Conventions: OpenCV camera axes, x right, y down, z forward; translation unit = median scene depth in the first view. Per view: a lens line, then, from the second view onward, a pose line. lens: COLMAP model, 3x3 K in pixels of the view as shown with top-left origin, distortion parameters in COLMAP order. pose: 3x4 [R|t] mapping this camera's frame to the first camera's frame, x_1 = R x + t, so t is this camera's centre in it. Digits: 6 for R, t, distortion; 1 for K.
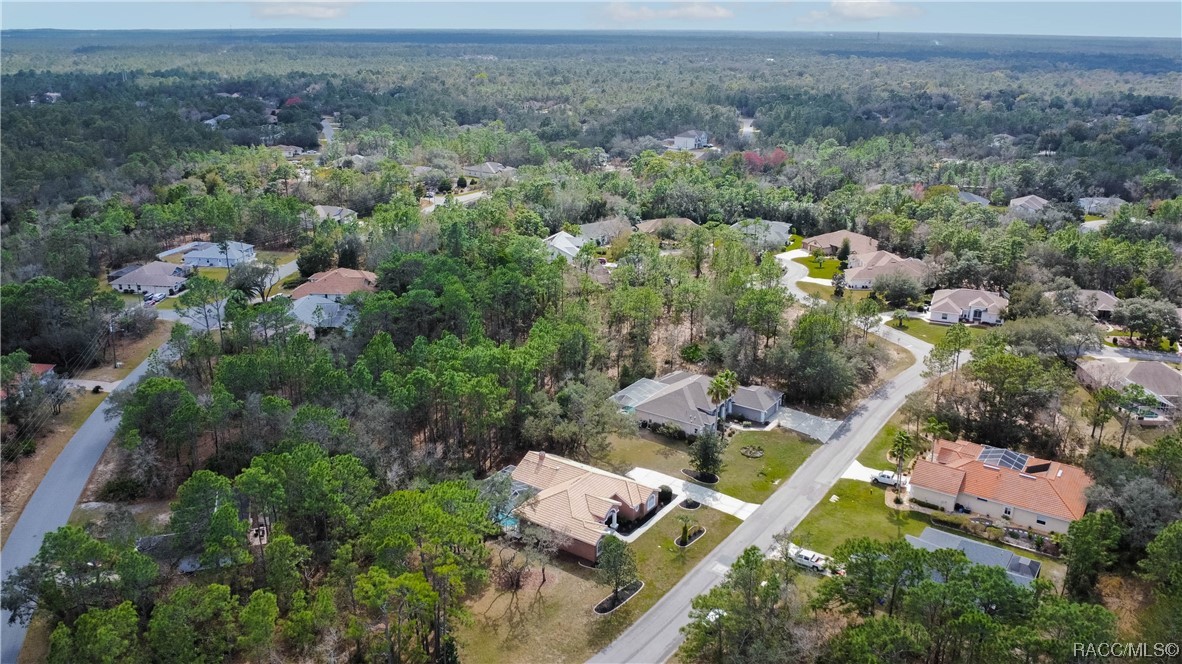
lens RADIAL K [[898.5, 0, 588.8], [0, 898.5, 326.3], [0, 0, 1]] dist [-0.035724, -0.008160]
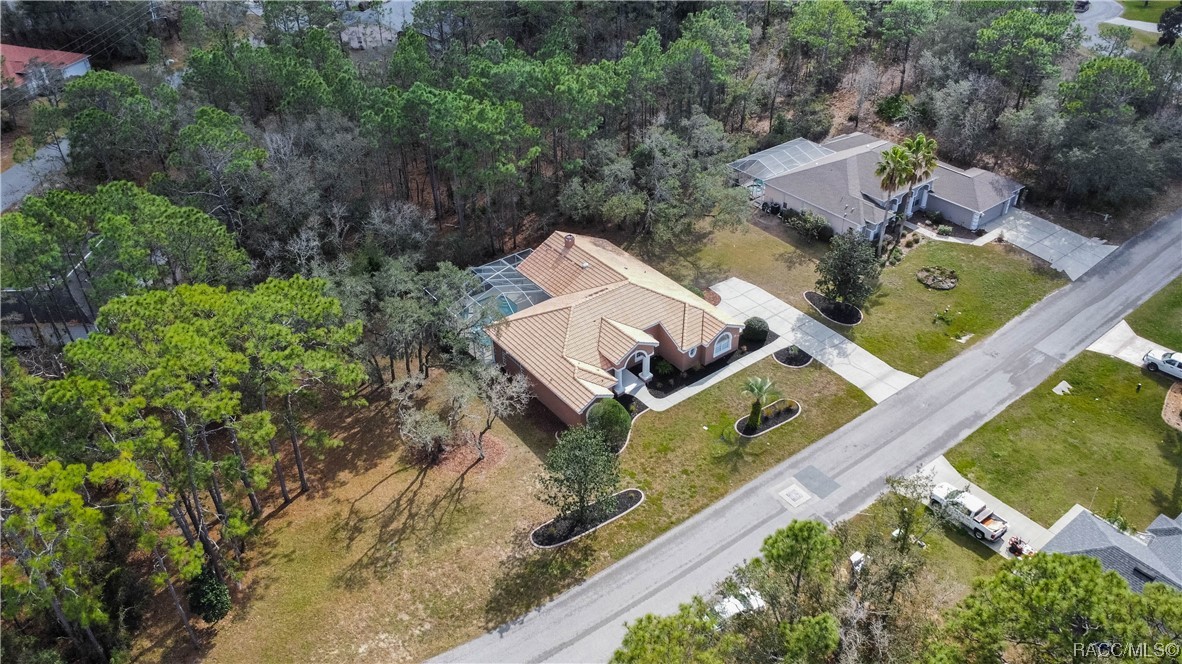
lens RADIAL K [[857.0, 0, 591.0], [0, 857.0, 326.0], [0, 0, 1]] dist [-0.030475, -0.010792]
pose [[0.950505, 0.157836, -0.267635, 0.125461], [-0.077470, 0.954551, 0.287804, 0.025940], [0.300897, -0.252826, 0.919533, 0.419912]]
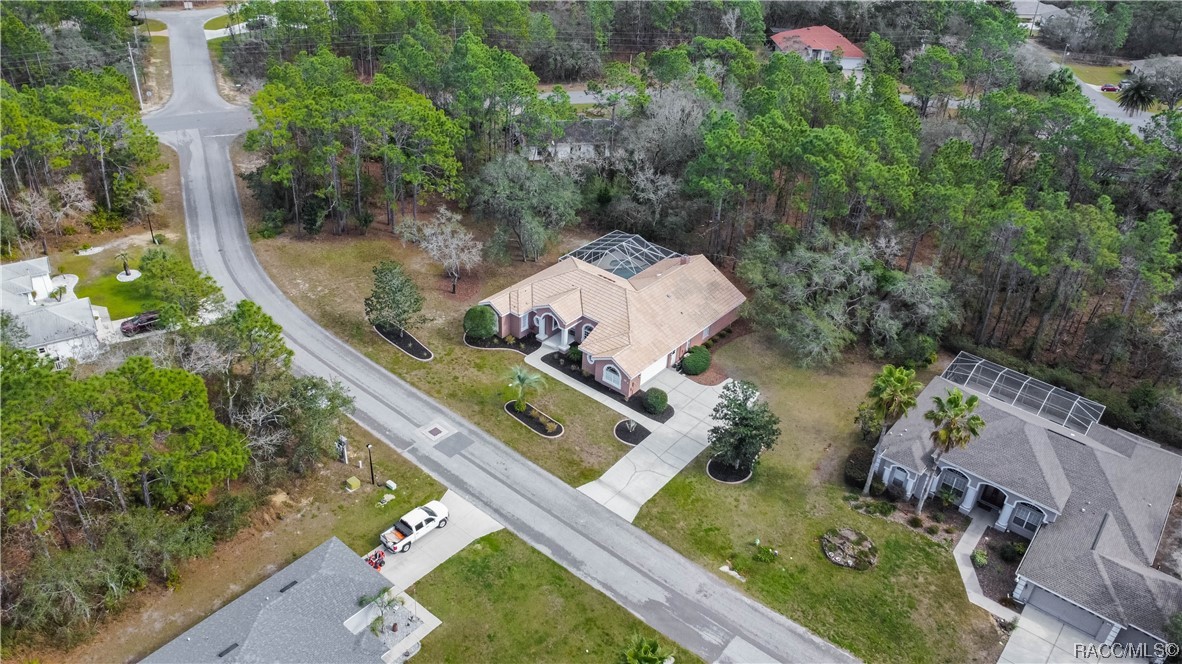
lens RADIAL K [[857.0, 0, 591.0], [0, 857.0, 326.0], [0, 0, 1]] dist [-0.030475, -0.010792]
pose [[-0.080577, 0.518293, -0.851399, 0.520164], [-0.358127, 0.782083, 0.509991, -0.122693], [0.930189, 0.346003, 0.122597, 0.828667]]
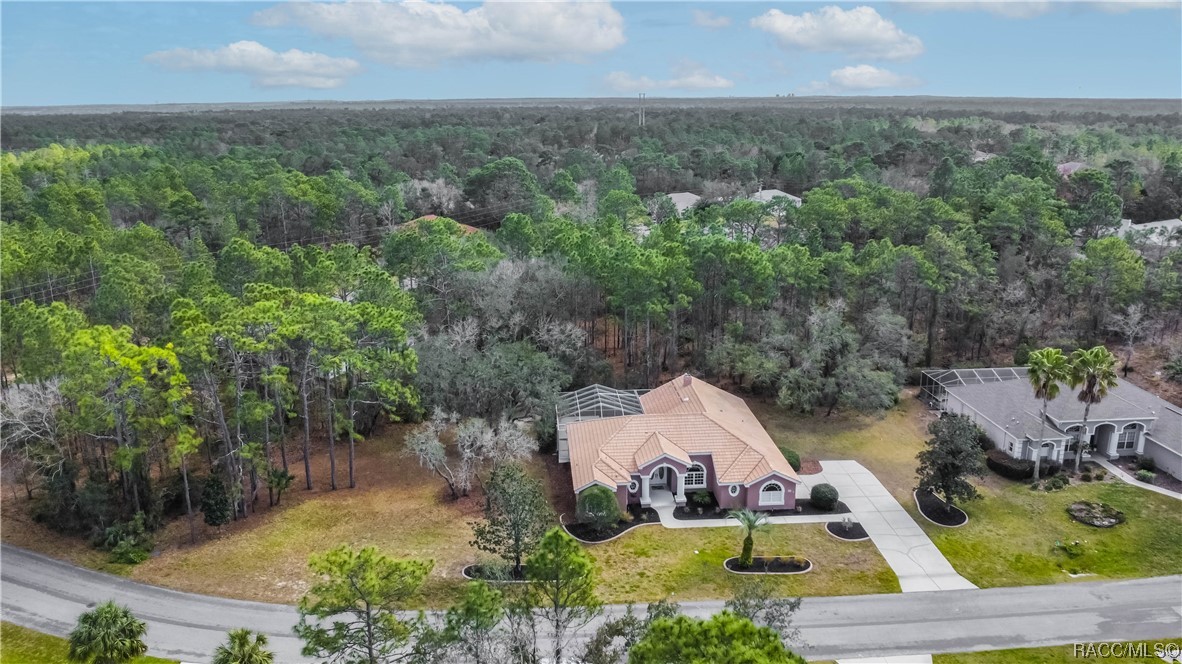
lens RADIAL K [[857.0, 0, 591.0], [0, 857.0, 326.0], [0, 0, 1]] dist [-0.030475, -0.010792]
pose [[0.633685, 0.193627, -0.748968, 0.348933], [-0.234764, 0.970644, 0.052307, 0.084664], [0.737109, 0.142684, 0.660539, 0.503182]]
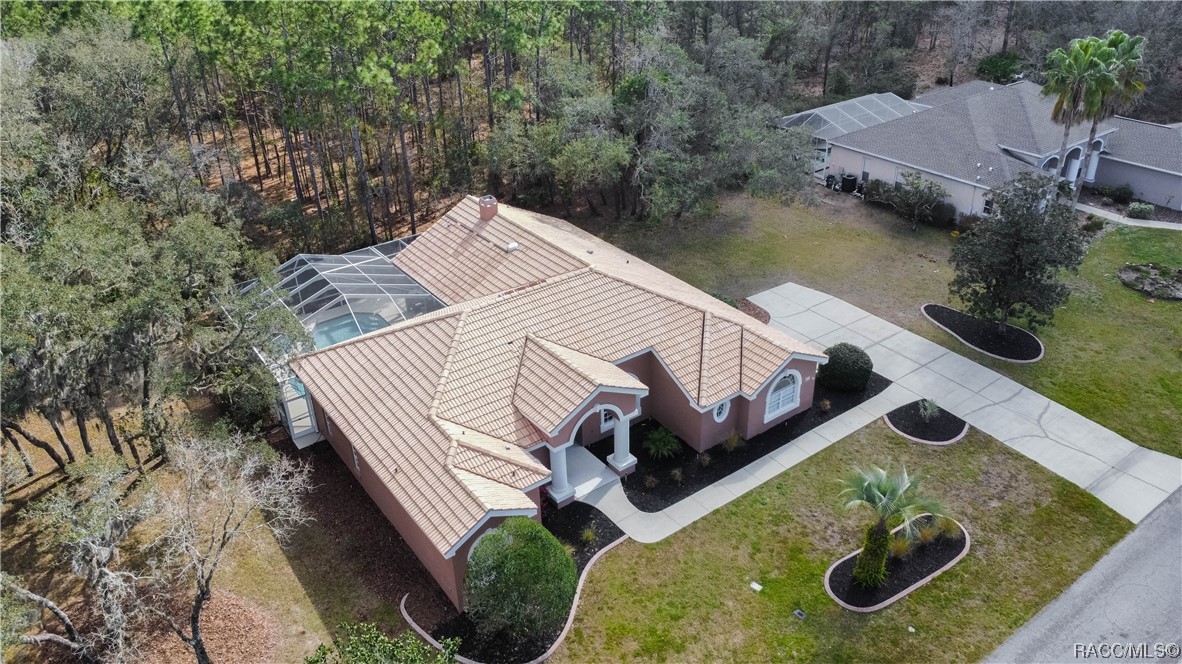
lens RADIAL K [[857.0, 0, 591.0], [0, 857.0, 326.0], [0, 0, 1]] dist [-0.030475, -0.010792]
pose [[0.945579, 0.133361, -0.296808, 0.082347], [-0.074415, 0.976609, 0.201733, 0.113932], [0.316769, -0.168668, 0.933386, 0.671354]]
